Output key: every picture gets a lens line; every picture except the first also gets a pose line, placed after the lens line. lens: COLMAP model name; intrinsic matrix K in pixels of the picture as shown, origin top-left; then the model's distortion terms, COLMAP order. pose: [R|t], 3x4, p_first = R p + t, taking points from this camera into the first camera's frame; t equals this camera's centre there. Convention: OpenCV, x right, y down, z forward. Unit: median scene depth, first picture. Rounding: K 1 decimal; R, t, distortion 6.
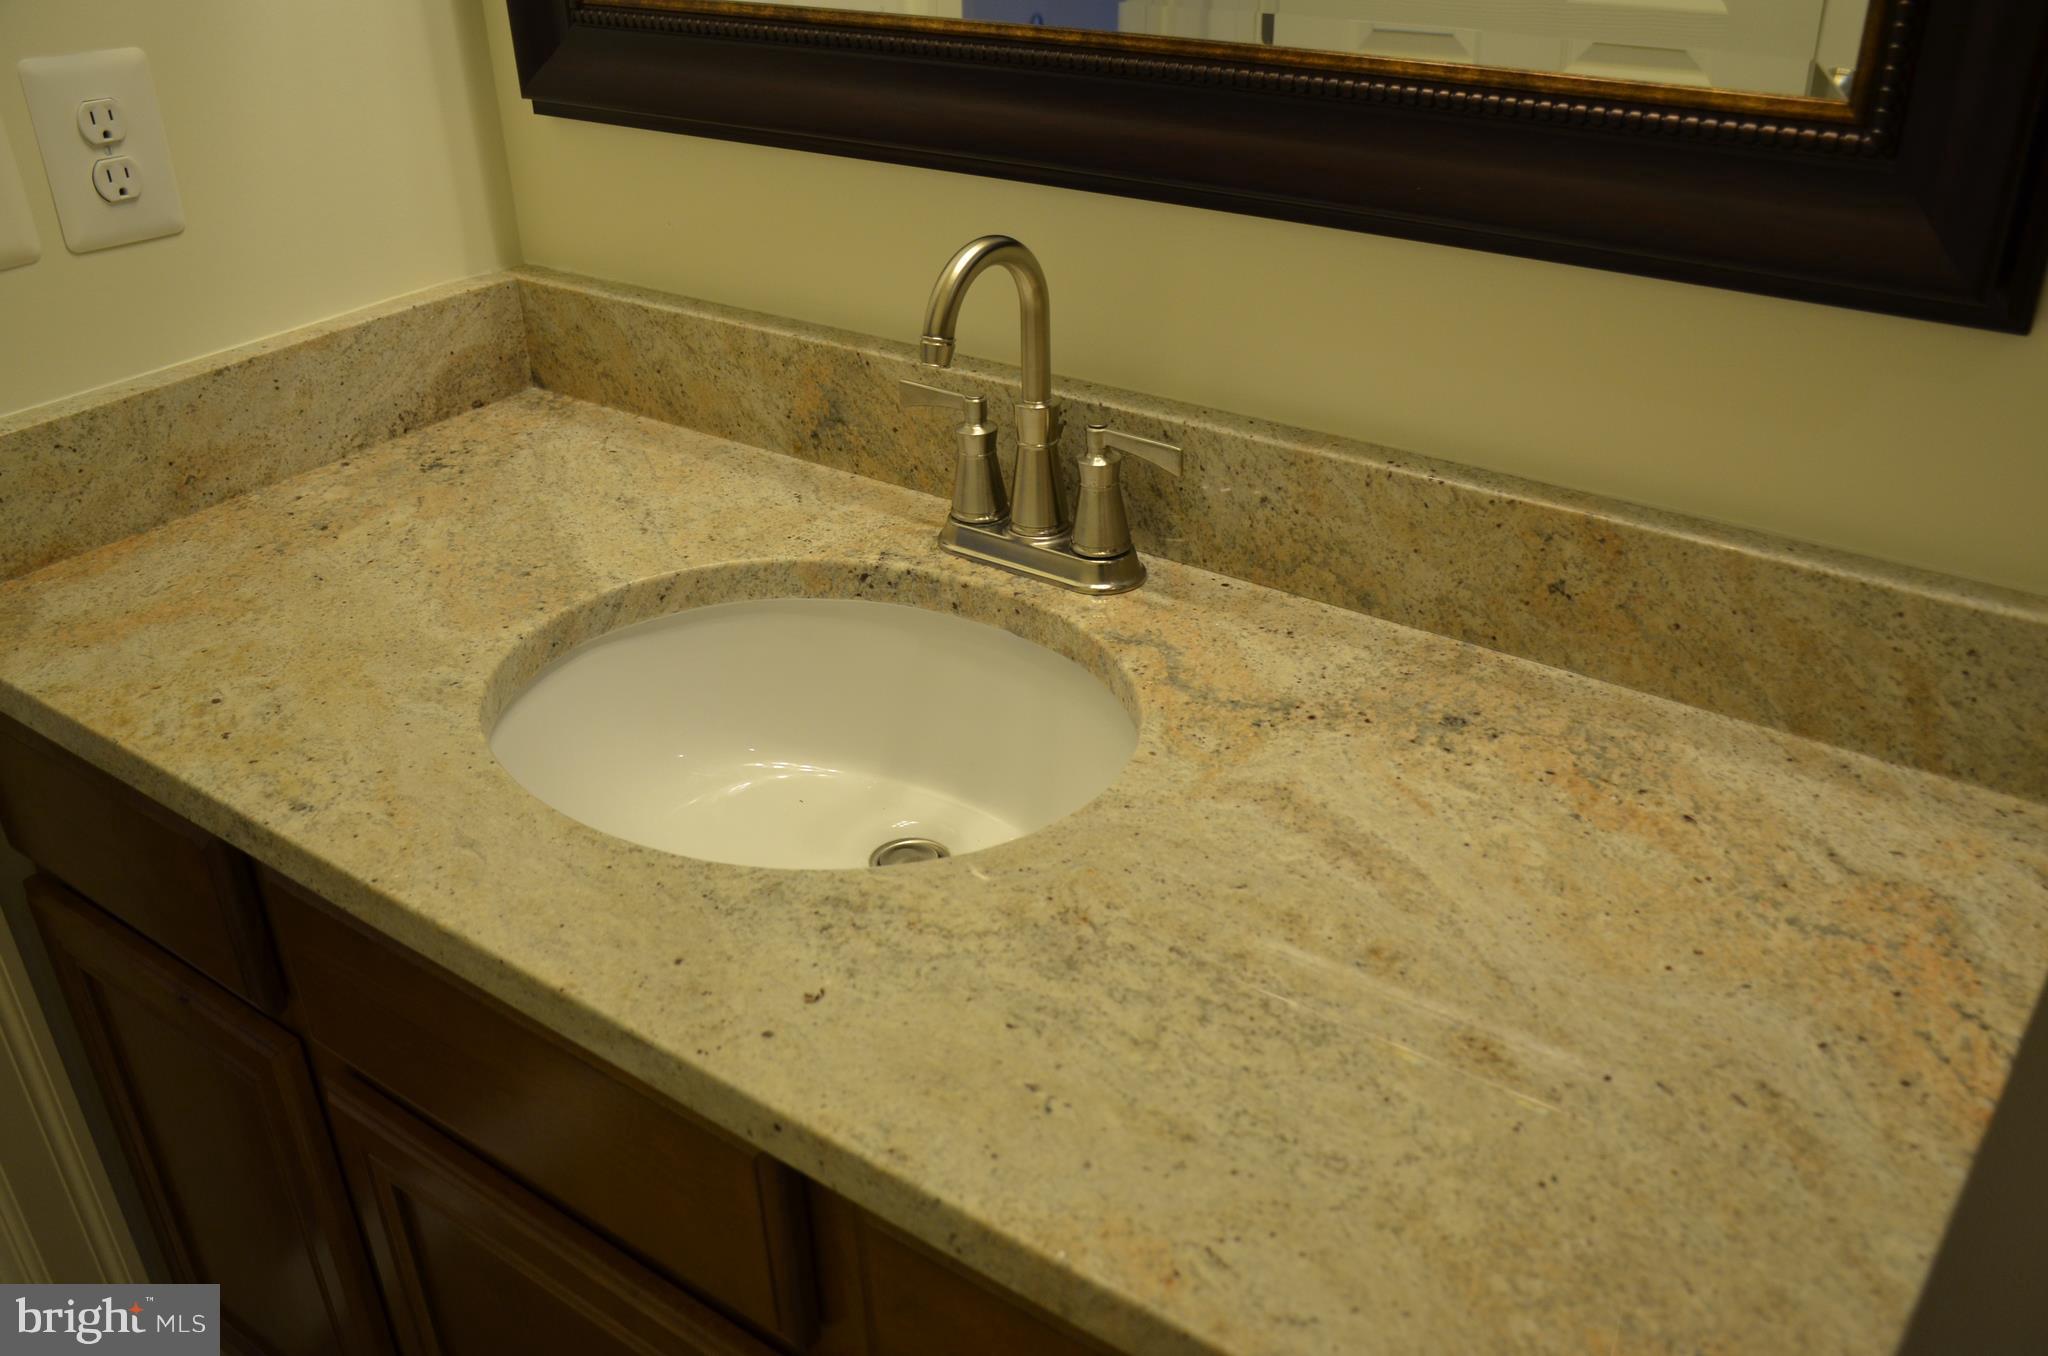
lens RADIAL K [[1770.6, 0, 1058.4], [0, 1770.6, 728.9], [0, 0, 1]] dist [-0.092783, 0.086272]
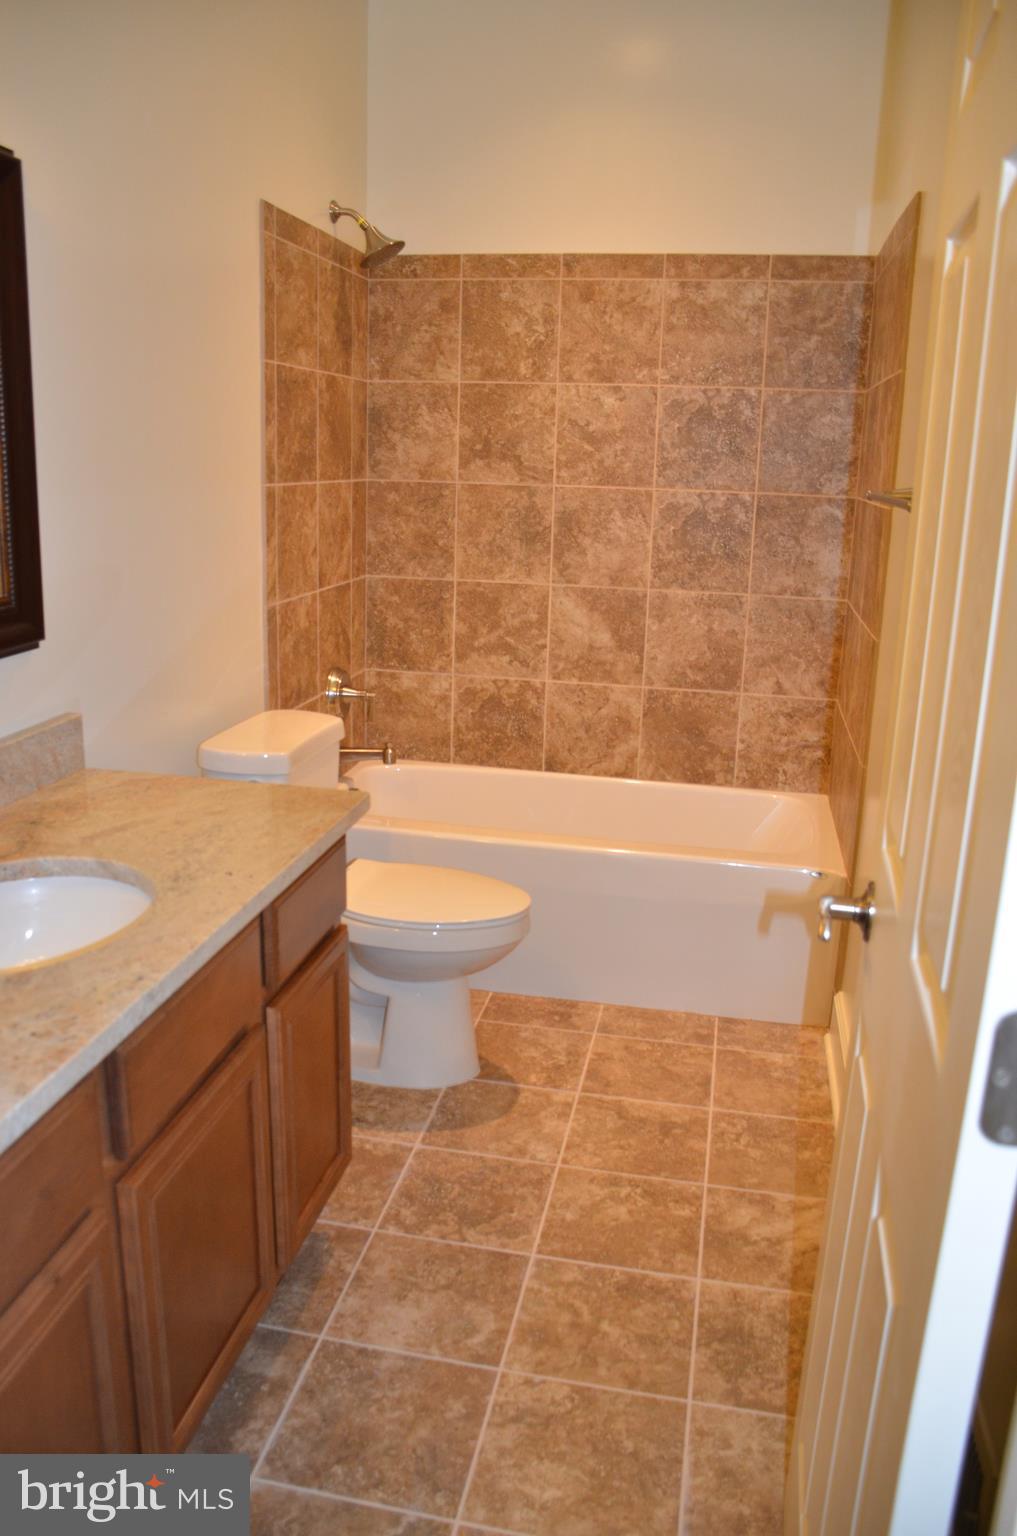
lens RADIAL K [[1191.7, 0, 505.2], [0, 1191.7, 768.0], [0, 0, 1]] dist [-0.144073, 0.097634]
pose [[-0.426286, -0.219486, 0.877557, -1.557398], [0.437642, 0.798984, 0.412424, -0.467293], [-0.791675, 0.559867, -0.244539, 0.759785]]
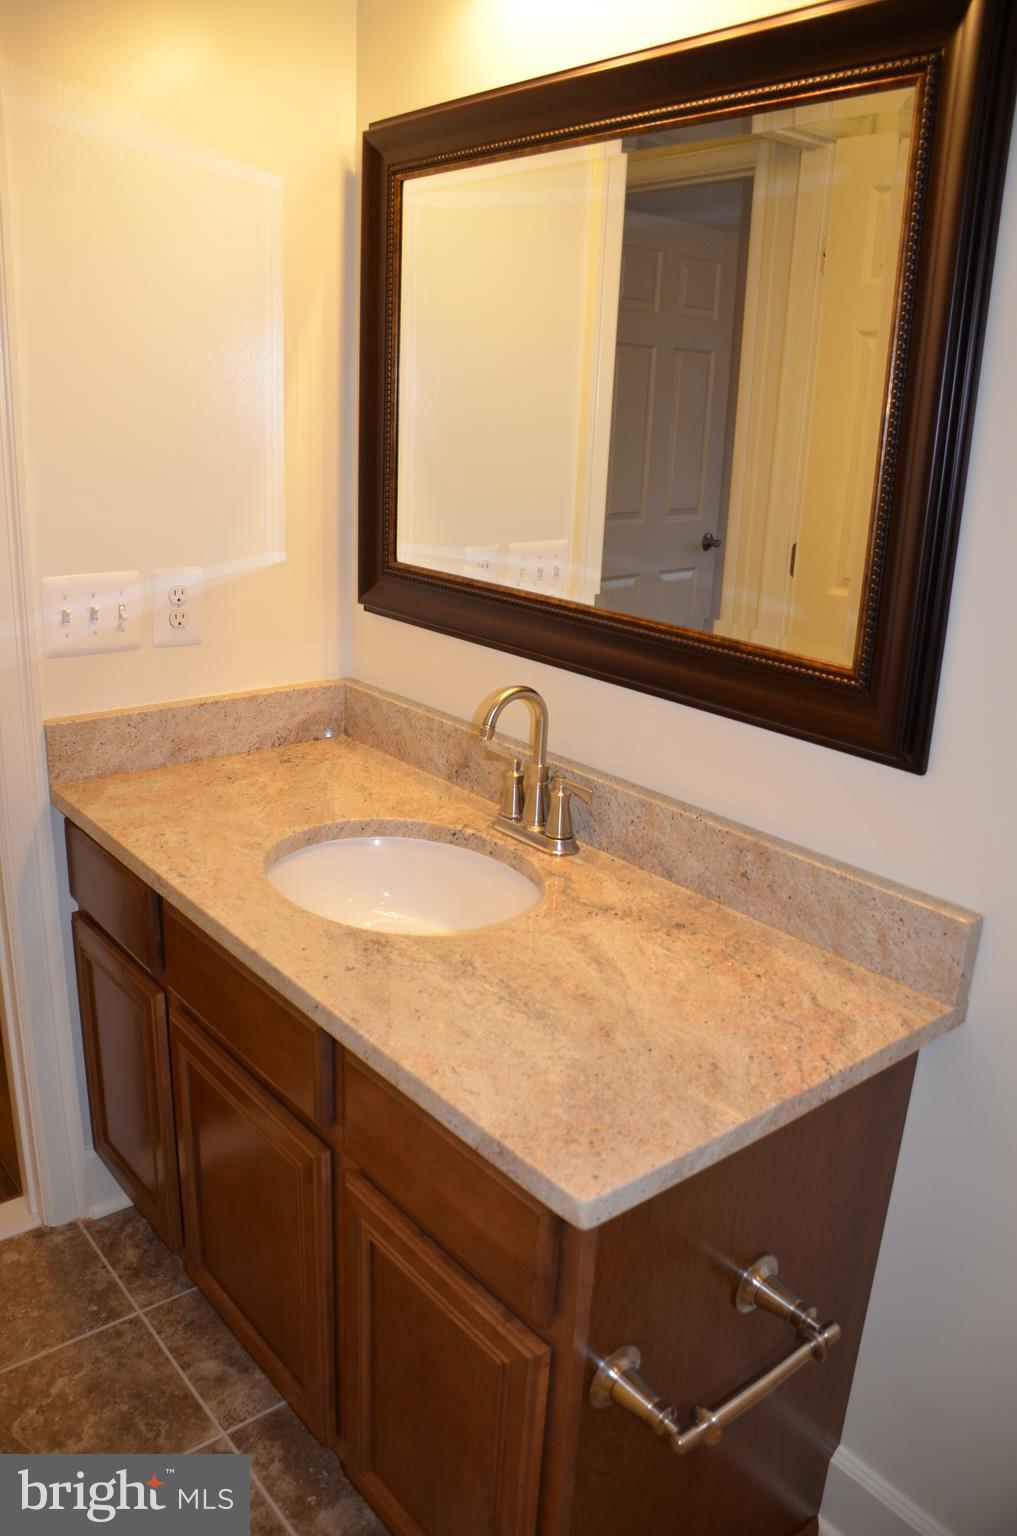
lens RADIAL K [[1191.7, 0, 505.5], [0, 1191.7, 769.0], [0, 0, 1]] dist [-0.144073, 0.097634]
pose [[0.965480, 0.135032, -0.222743, 0.294976], [-0.180502, 0.963363, -0.198372, 0.127602], [0.187796, 0.231730, 0.954481, -0.433609]]
